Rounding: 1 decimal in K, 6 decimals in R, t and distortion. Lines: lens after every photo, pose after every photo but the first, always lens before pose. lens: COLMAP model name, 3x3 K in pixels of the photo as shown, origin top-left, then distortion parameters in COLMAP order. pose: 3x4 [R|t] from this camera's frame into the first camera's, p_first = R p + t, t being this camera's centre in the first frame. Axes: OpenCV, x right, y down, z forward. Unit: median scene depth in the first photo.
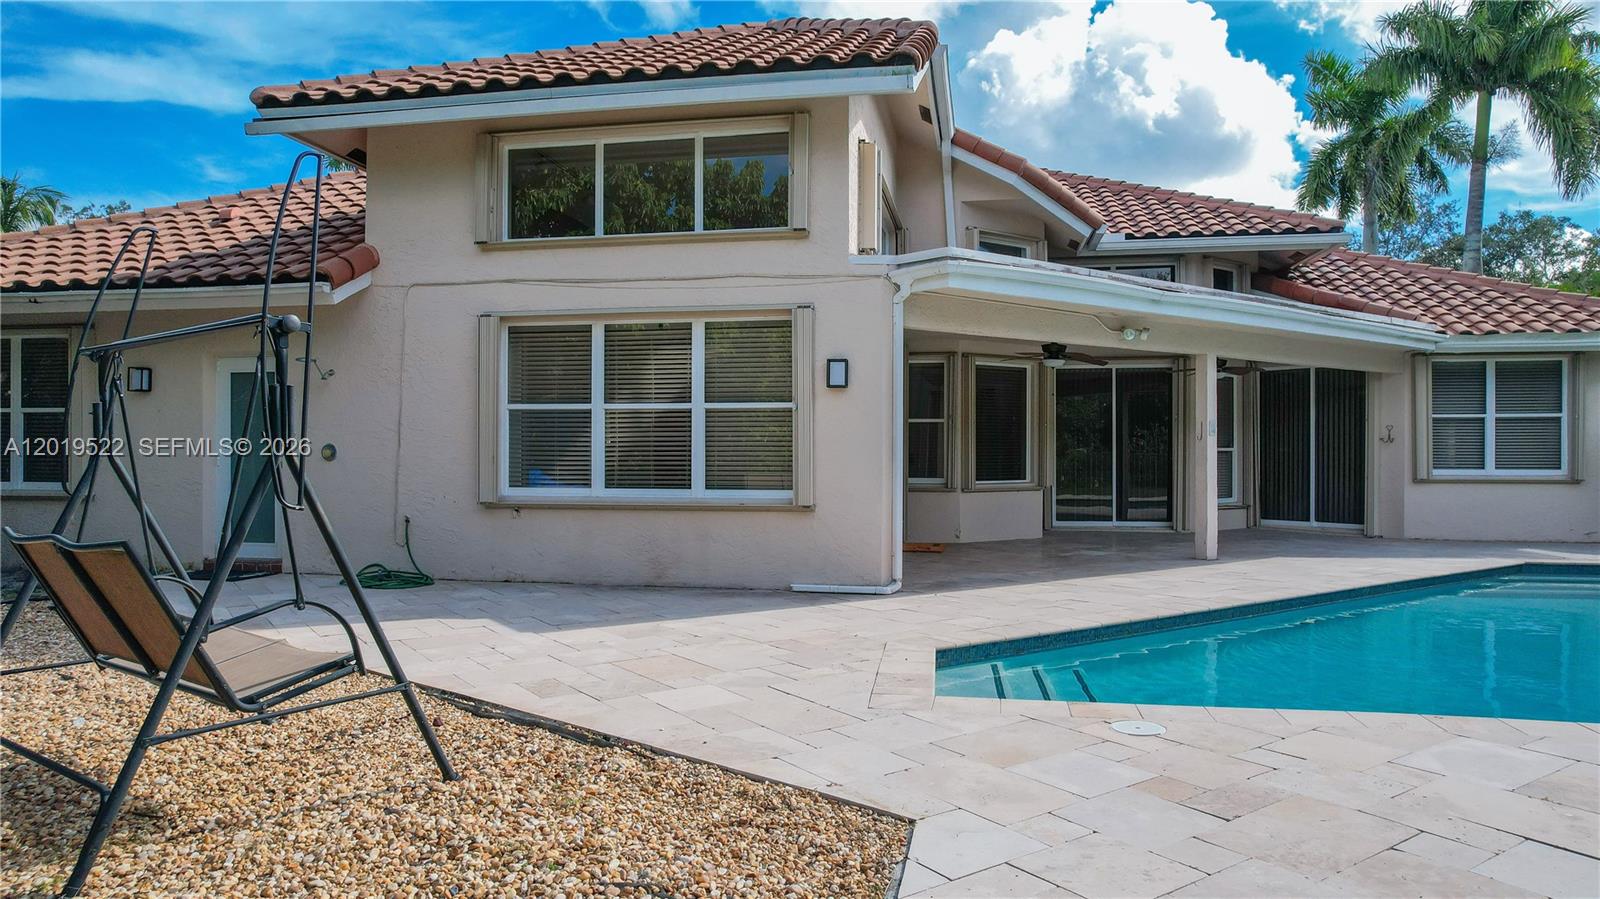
lens RADIAL K [[1031.5, 0, 800.0], [0, 1031.5, 449.5], [0, 0, 1]] dist [-0.073253, 0.068515]
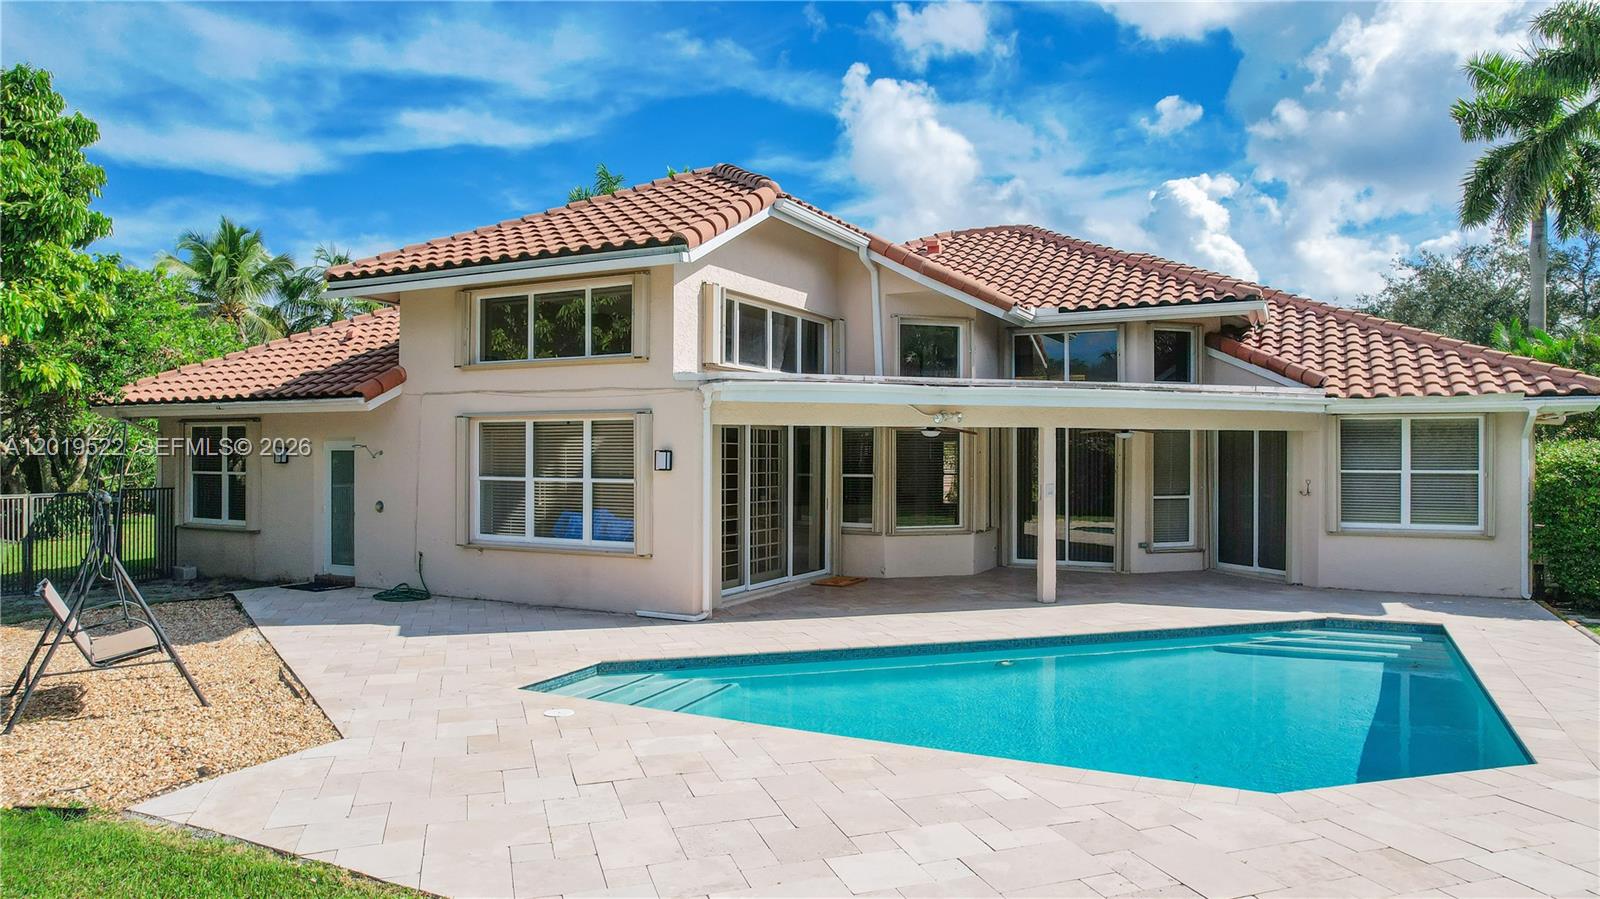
lens RADIAL K [[1031.5, 0, 800.0], [0, 1031.5, 449.5], [0, 0, 1]] dist [-0.073253, 0.068515]
pose [[0.958858, -0.000246, -0.283885, 0.458258], [-0.000392, 0.999998, -0.002189, -0.064742], [0.283885, 0.002210, 0.958856, -0.210150]]
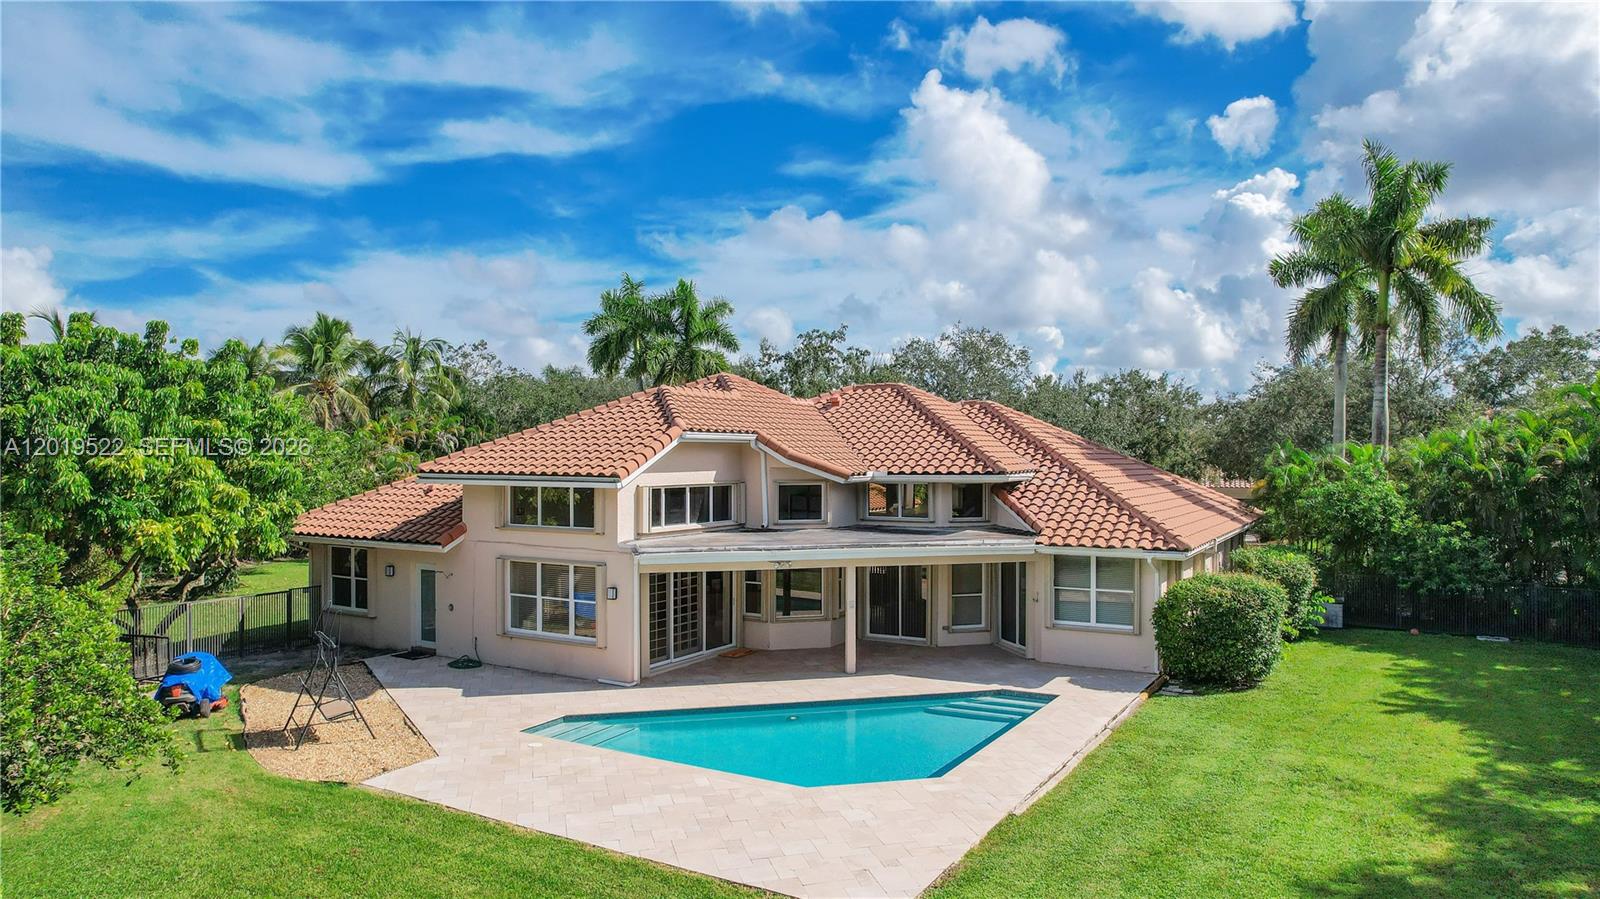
lens RADIAL K [[1027.8, 0, 800.0], [0, 1027.8, 449.5], [0, 0, 1]] dist [-0.067186, 0.063707]
pose [[0.941841, -0.002388, -0.336050, 0.950354], [0.001232, 0.999993, -0.003654, -0.303456], [0.336057, 0.003027, 0.941837, -0.840674]]
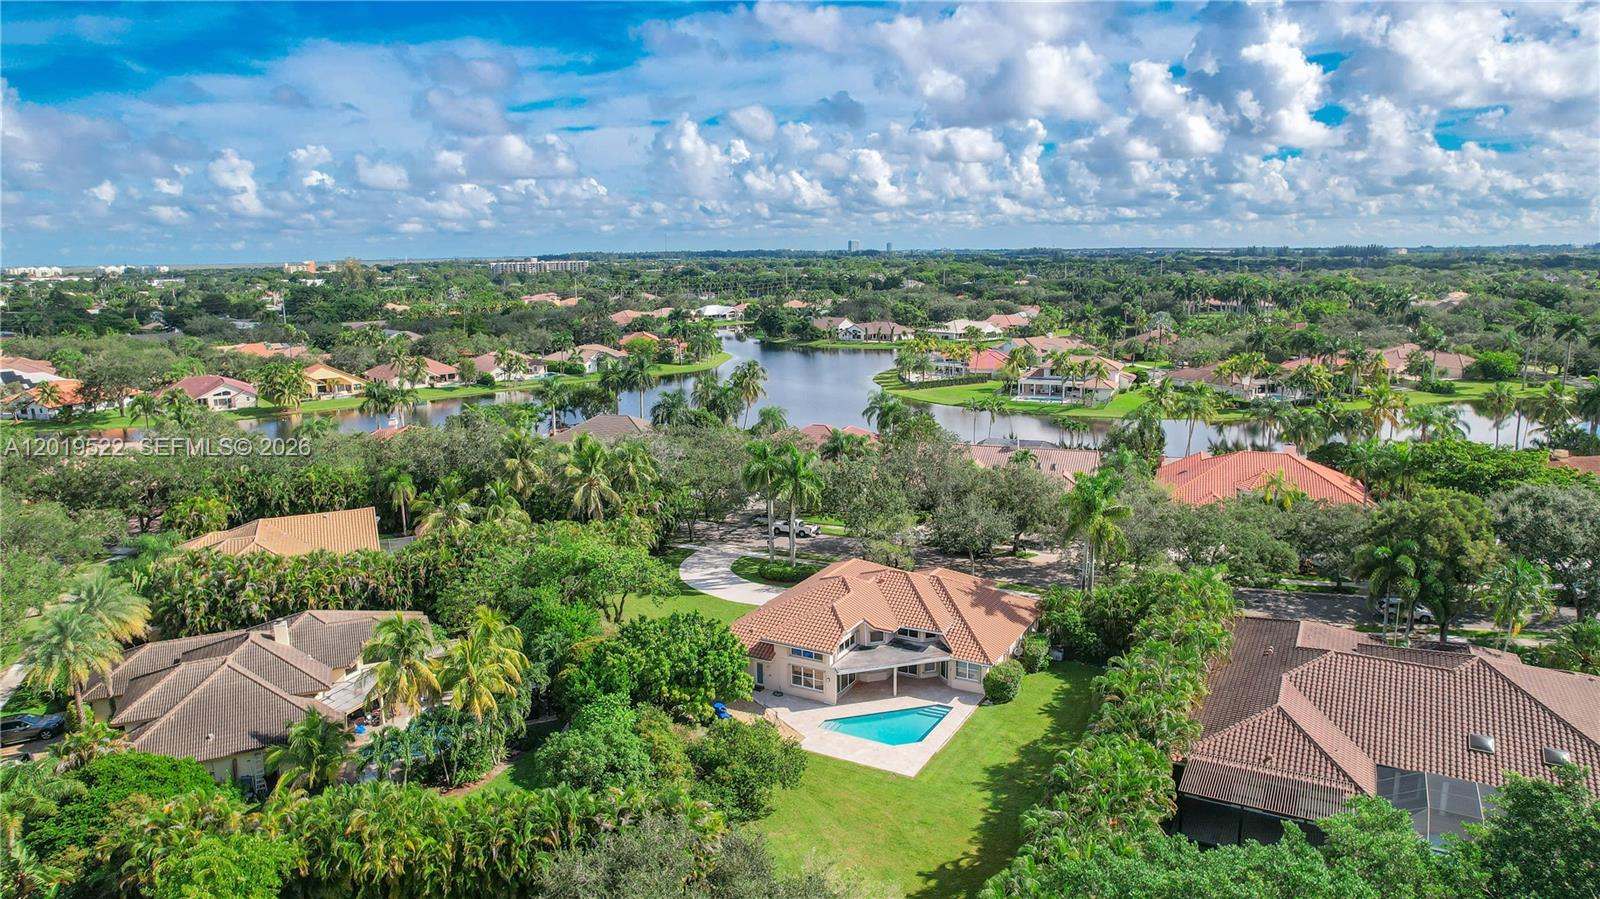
lens RADIAL K [[1027.8, 0, 800.0], [0, 1027.8, 449.5], [0, 0, 1]] dist [-0.067186, 0.063707]
pose [[0.948710, 0.049131, -0.312308, 1.776960], [0.013805, 0.980471, 0.196180, -2.710468], [0.315847, -0.190429, 0.929504, -4.935750]]
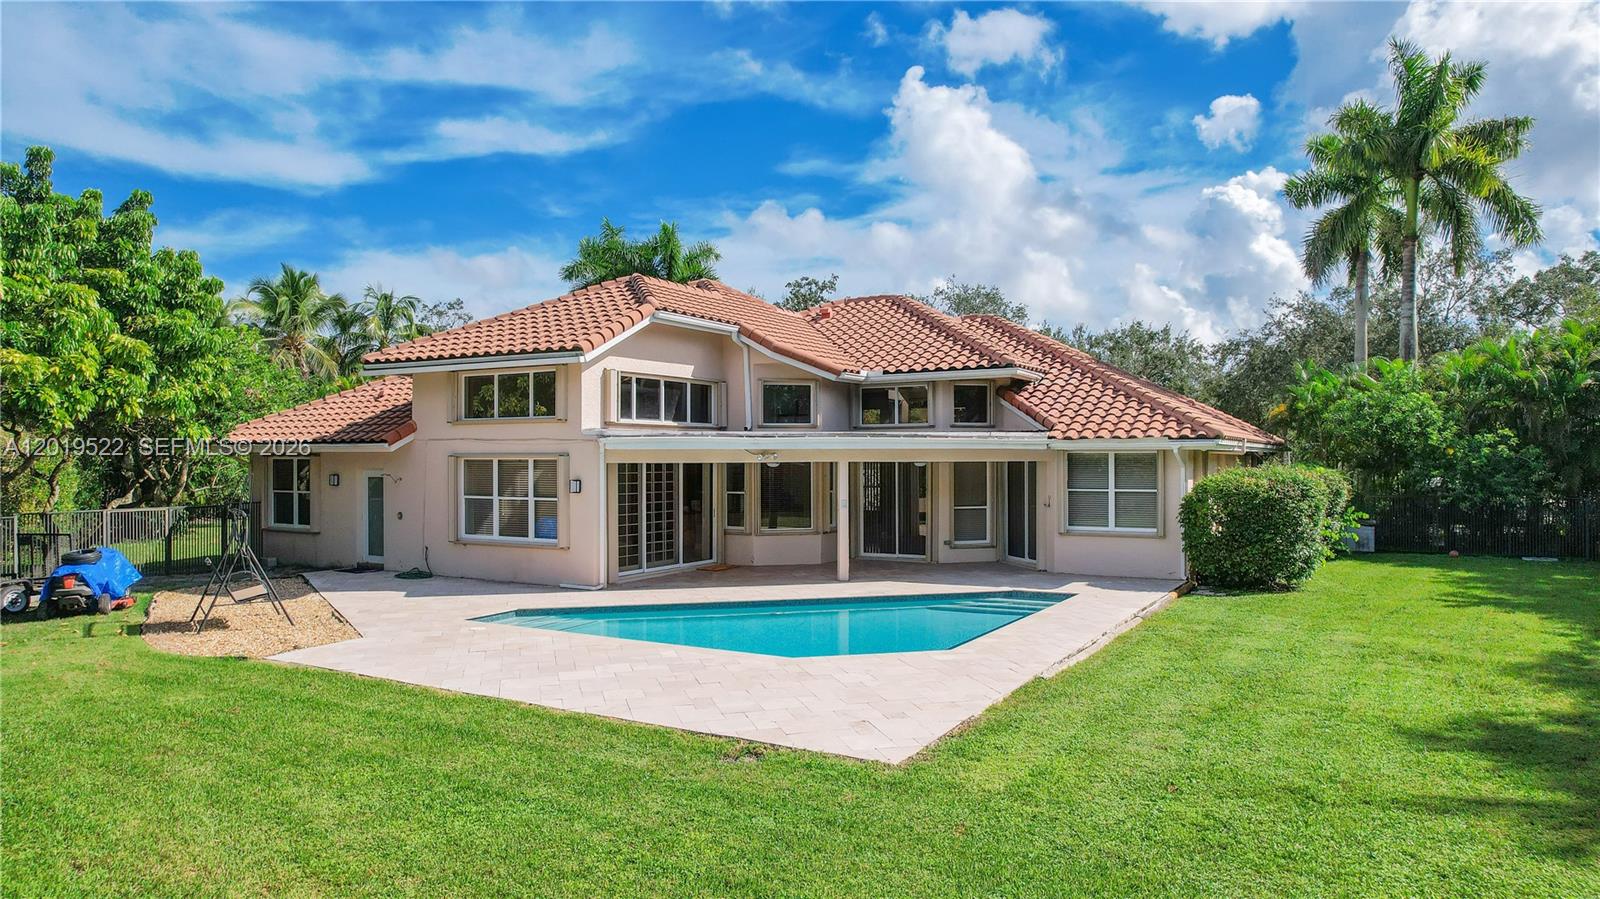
lens RADIAL K [[1027.8, 0, 800.0], [0, 1027.8, 449.5], [0, 0, 1]] dist [-0.067186, 0.063707]
pose [[0.945008, -0.004843, -0.327010, 0.890285], [0.003487, 0.999983, -0.004734, -0.105038], [0.327027, 0.003334, 0.945009, -0.654908]]
